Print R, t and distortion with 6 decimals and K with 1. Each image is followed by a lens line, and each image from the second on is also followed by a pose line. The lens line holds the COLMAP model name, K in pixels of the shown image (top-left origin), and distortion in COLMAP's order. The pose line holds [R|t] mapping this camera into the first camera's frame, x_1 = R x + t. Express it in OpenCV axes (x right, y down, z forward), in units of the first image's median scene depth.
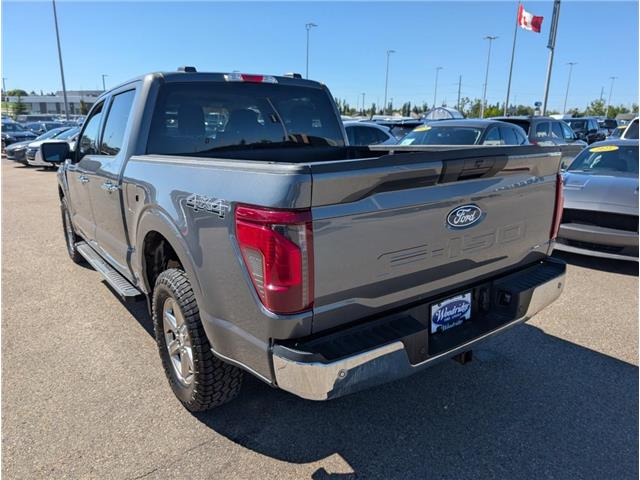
lens RADIAL K [[477.2, 0, 320.0], [0, 477.2, 240.0], [0, 0, 1]] dist [0.010197, 0.000697]
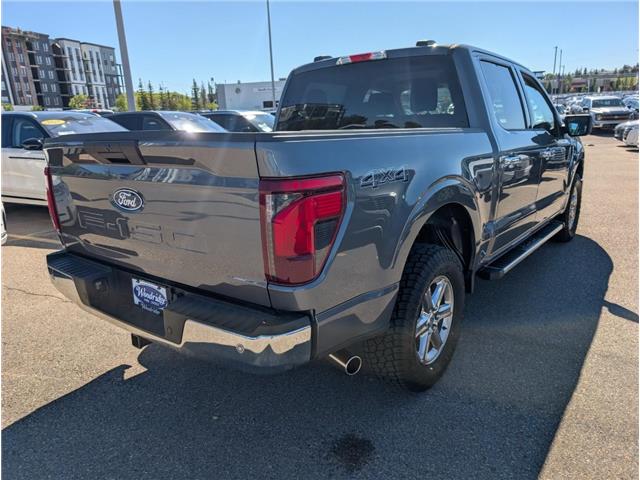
lens RADIAL K [[462.1, 0, 320.0], [0, 462.1, 240.0], [0, 0, 1]] dist [0.007577, 0.002353]
pose [[0.272097, 0.240036, -0.931851, 1.242123], [-0.190248, 0.962693, 0.192429, -0.215987], [0.943276, 0.124923, 0.307612, 1.018001]]
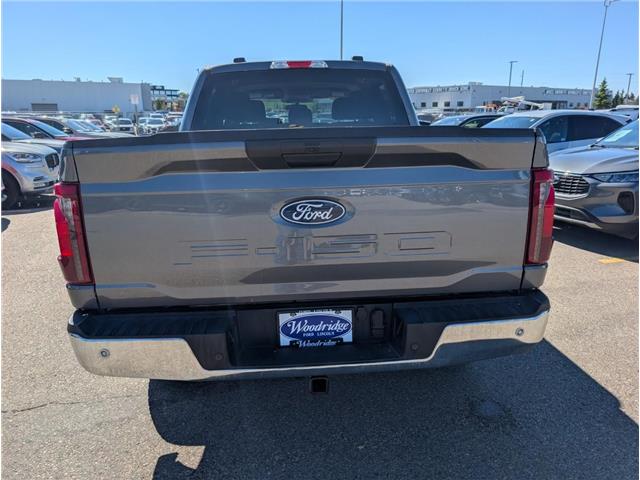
lens RADIAL K [[477.2, 0, 320.0], [0, 477.2, 240.0], [0, 0, 1]] dist [0.010197, 0.000697]
pose [[0.841451, 0.120504, -0.526724, 0.695672], [-0.116794, 0.992332, 0.040444, -0.034439], [0.527559, 0.027486, 0.849074, 0.292636]]
